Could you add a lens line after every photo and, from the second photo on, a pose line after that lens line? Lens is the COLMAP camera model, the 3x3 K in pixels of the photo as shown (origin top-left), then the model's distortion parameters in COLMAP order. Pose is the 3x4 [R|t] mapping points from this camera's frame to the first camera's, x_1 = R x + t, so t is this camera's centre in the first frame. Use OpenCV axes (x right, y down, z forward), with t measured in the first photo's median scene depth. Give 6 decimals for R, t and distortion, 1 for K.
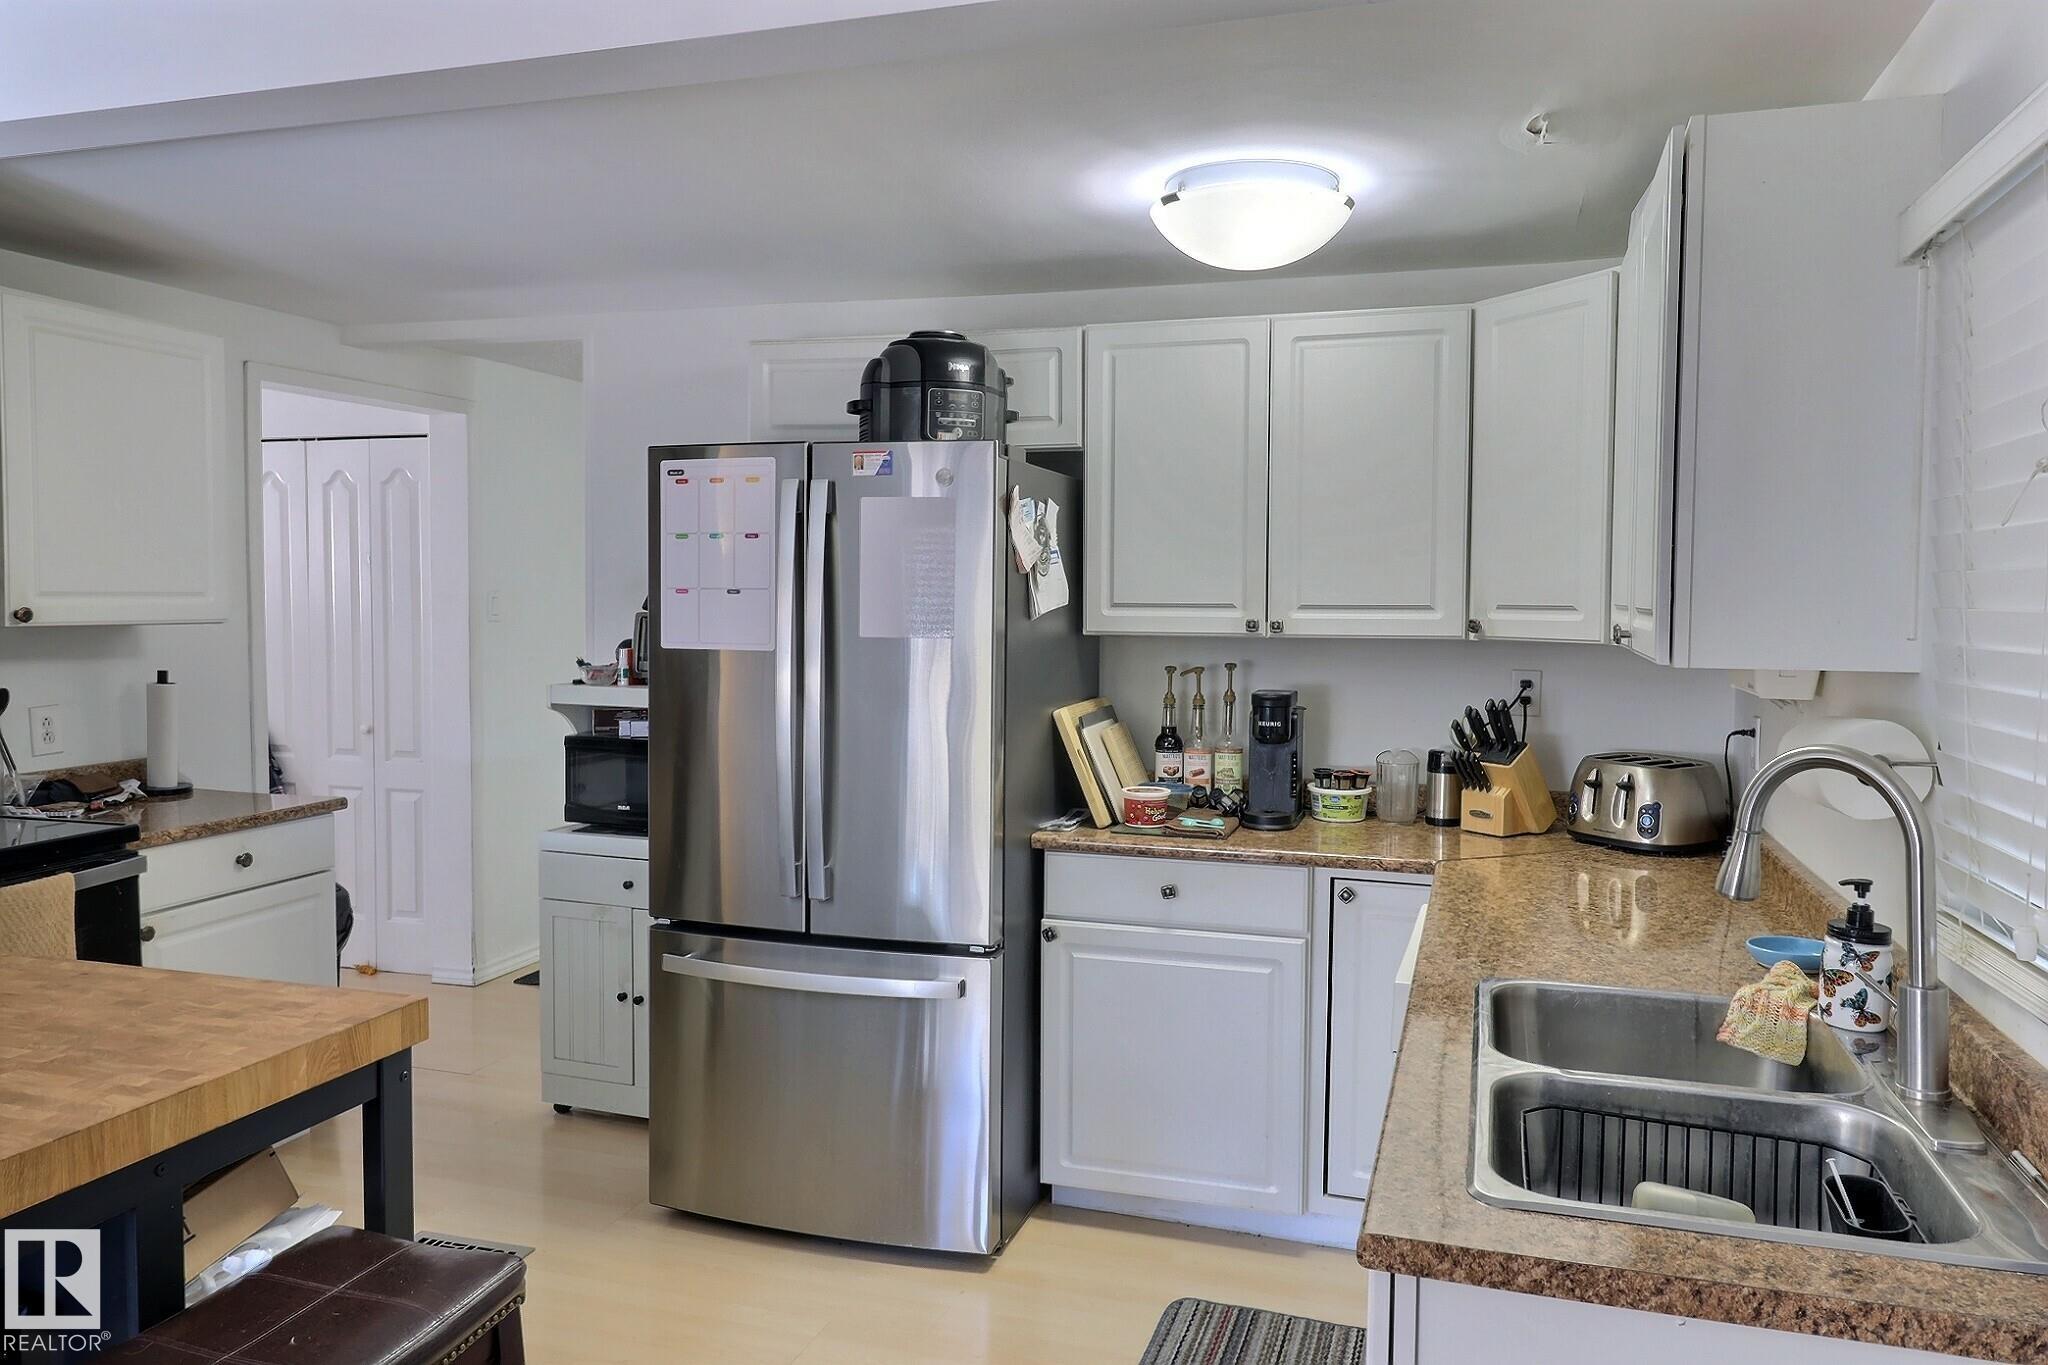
lens RADIAL K [[1431.1, 0, 1035.8], [0, 1431.1, 663.4], [0, 0, 1]] dist [-0.000287, -0.000891]
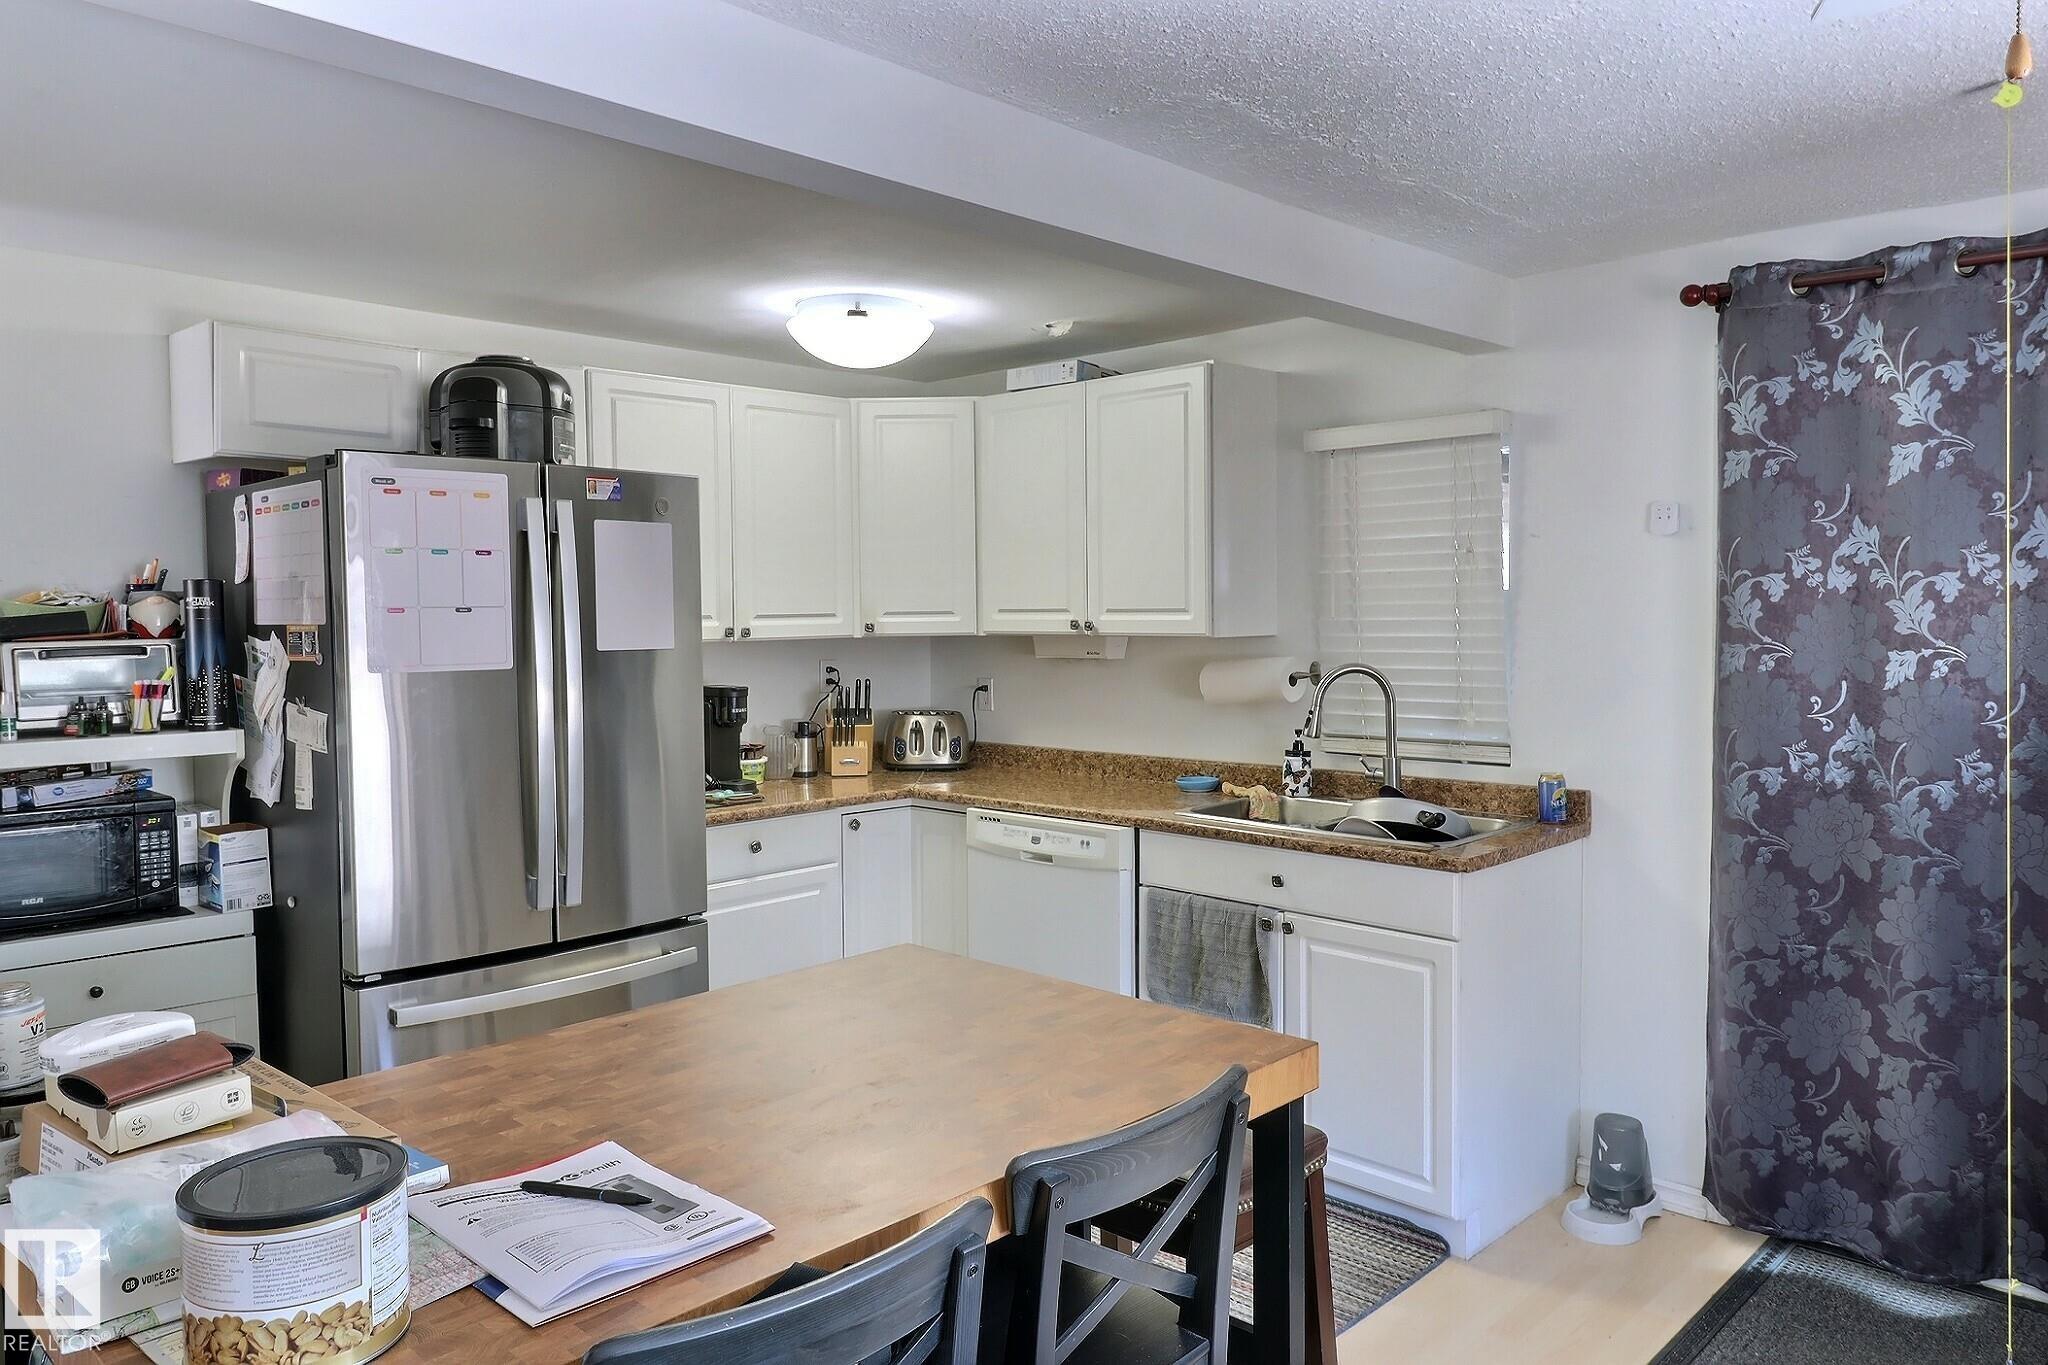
lens RADIAL K [[1431.1, 0, 1035.8], [0, 1431.1, 663.4], [0, 0, 1]] dist [-0.000287, -0.000891]
pose [[0.437681, -0.047984, 0.897849, -0.866496], [0.059335, 0.997940, 0.024409, -0.014254], [-0.897170, 0.042590, 0.439627, 0.220732]]
